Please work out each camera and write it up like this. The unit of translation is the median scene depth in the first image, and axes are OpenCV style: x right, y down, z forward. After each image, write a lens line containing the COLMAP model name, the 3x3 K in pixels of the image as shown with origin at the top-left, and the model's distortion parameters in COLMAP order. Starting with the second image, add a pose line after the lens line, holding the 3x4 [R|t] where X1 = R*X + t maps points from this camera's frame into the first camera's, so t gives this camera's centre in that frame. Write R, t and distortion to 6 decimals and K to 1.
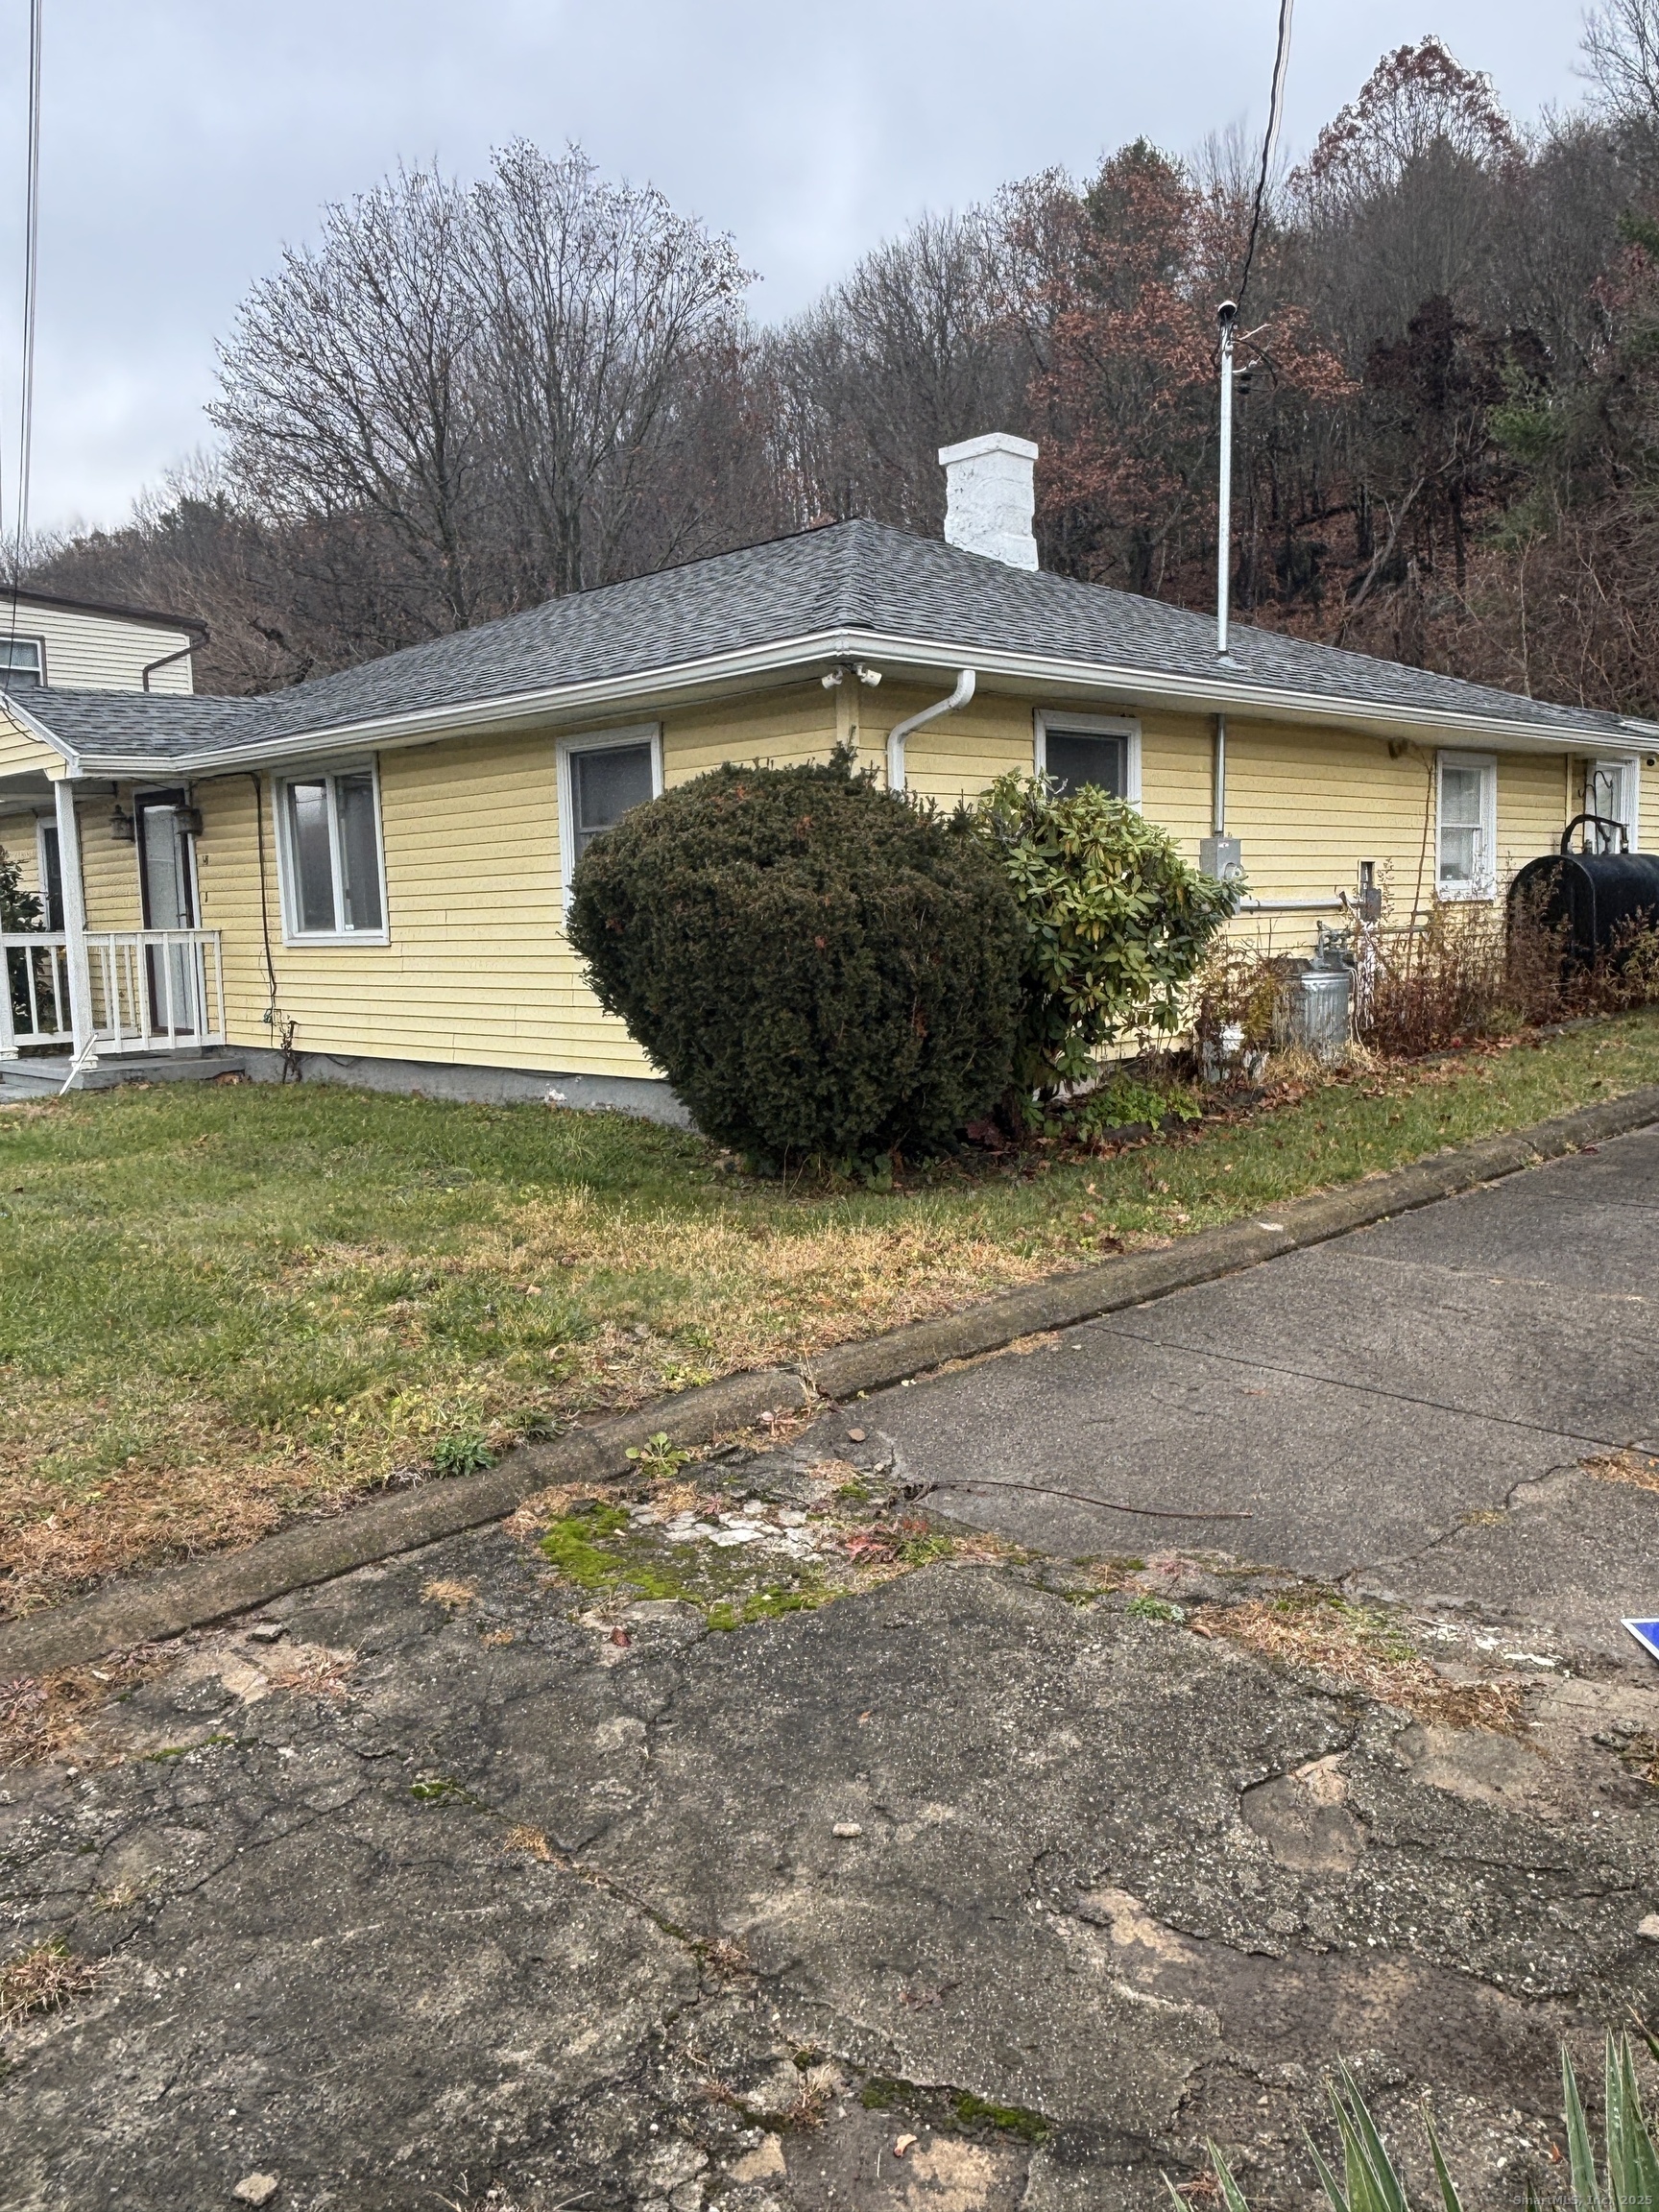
lens RADIAL K [[1650.1, 0, 829.5], [0, 1650.1, 1106.0], [0, 0, 1]] dist [0.027281, -0.033322]
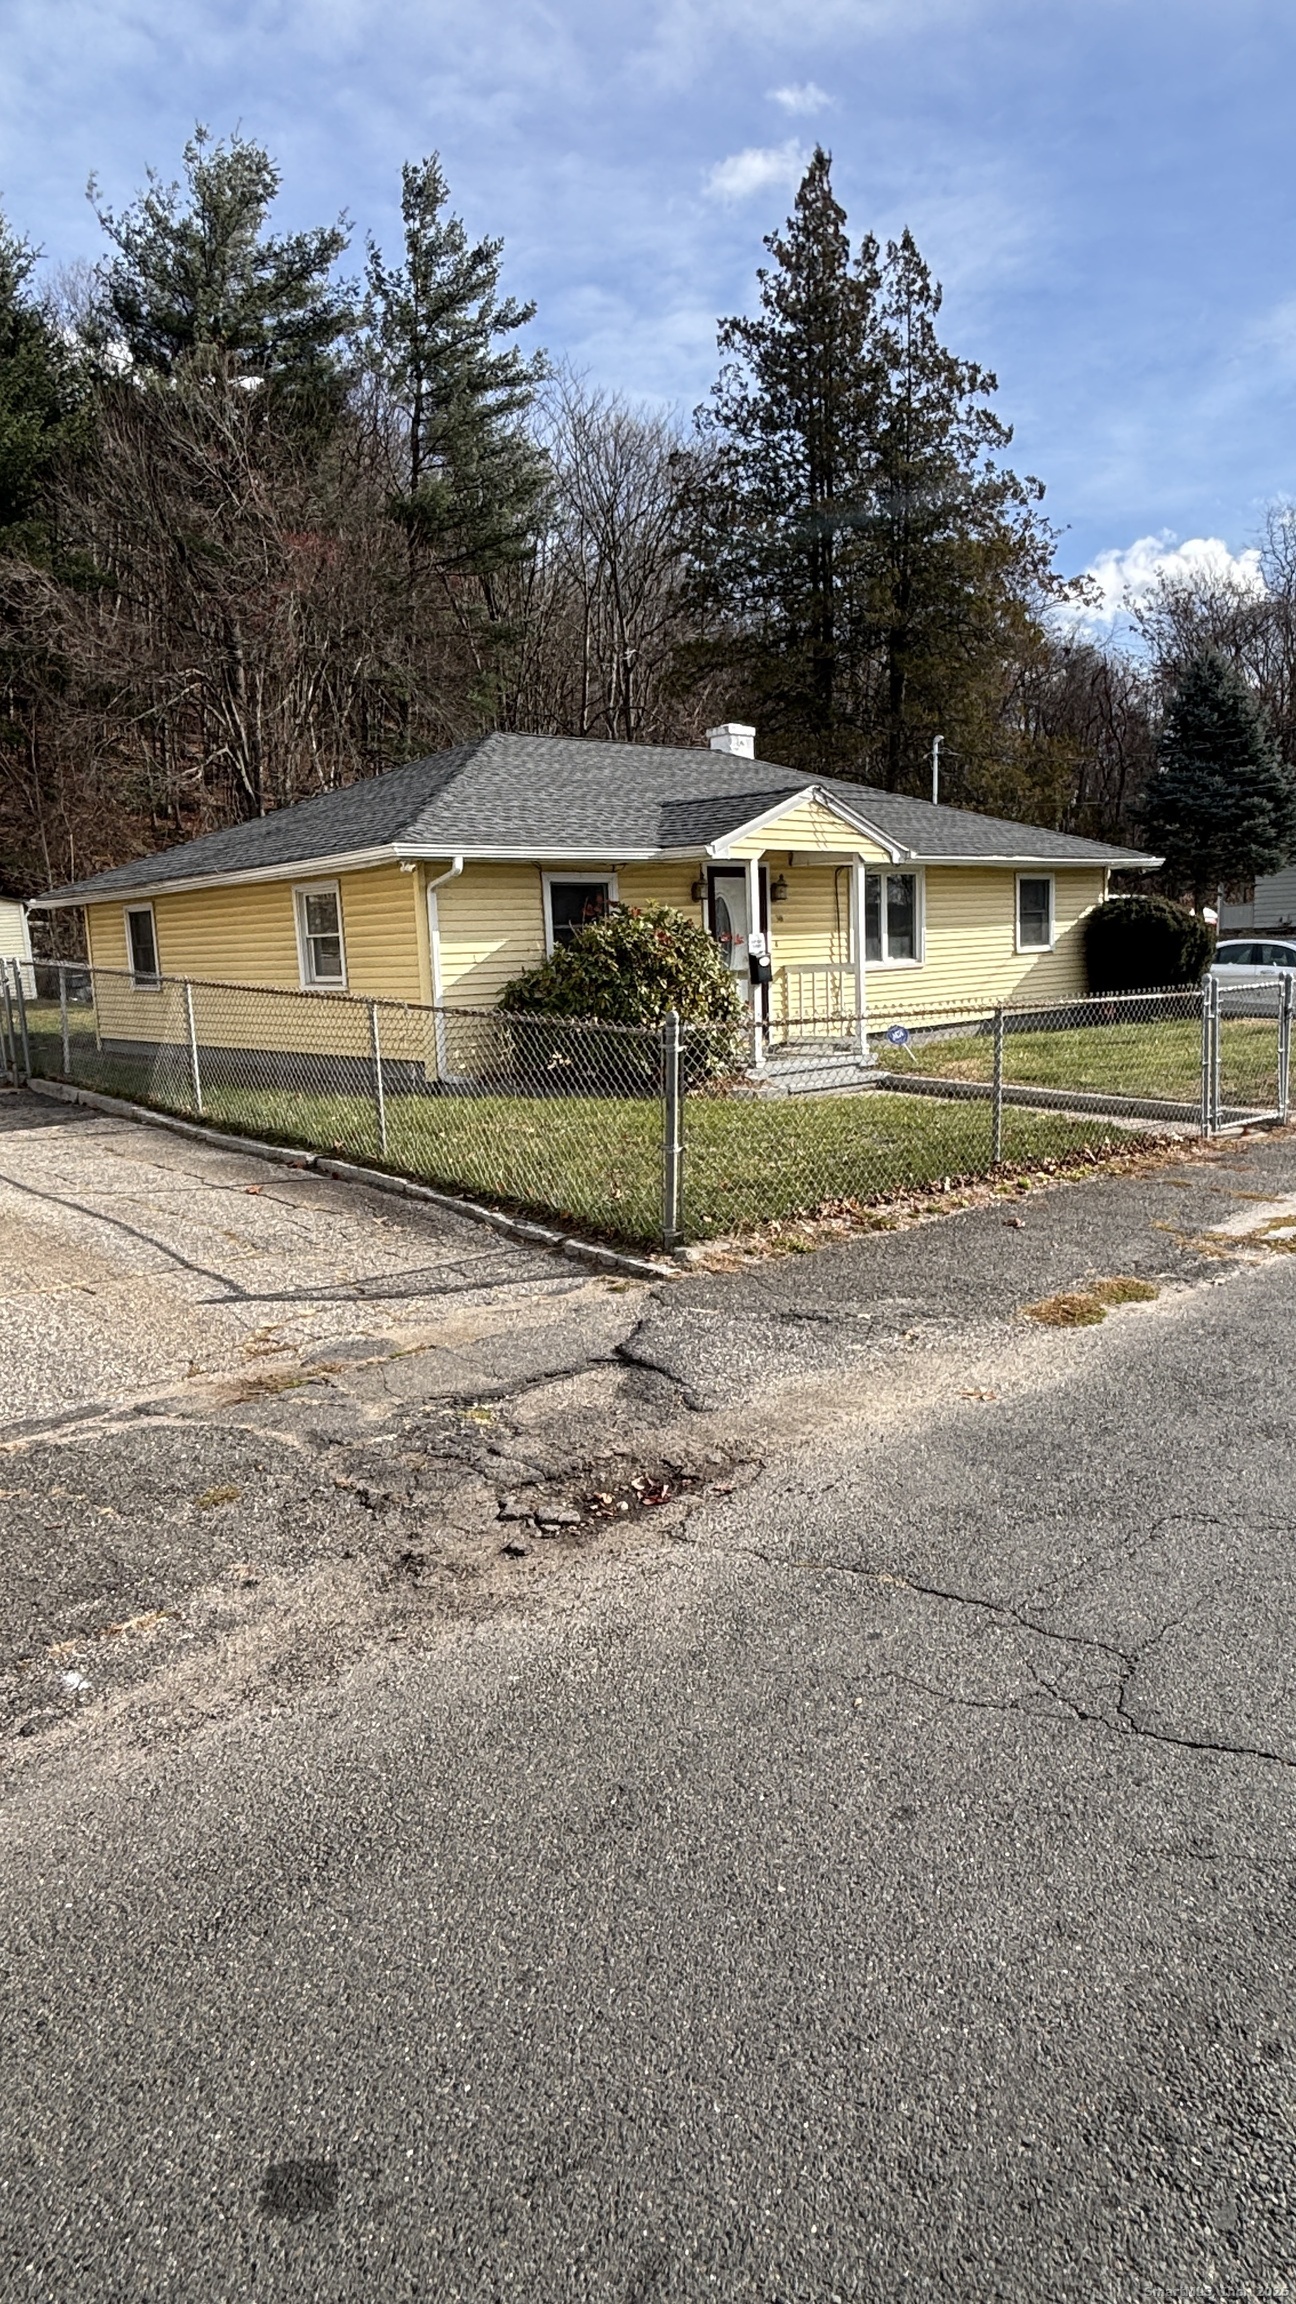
lens RADIAL K [[1290.3, 0, 648.0], [0, 1290.3, 1152.0], [0, 0, 1]] dist [0.021192, 0.000250]
pose [[0.034162, -0.137173, 0.989958, -2.575102], [0.159590, 0.978575, 0.130088, -0.187567], [-0.986592, 0.153543, 0.055321, 1.801977]]
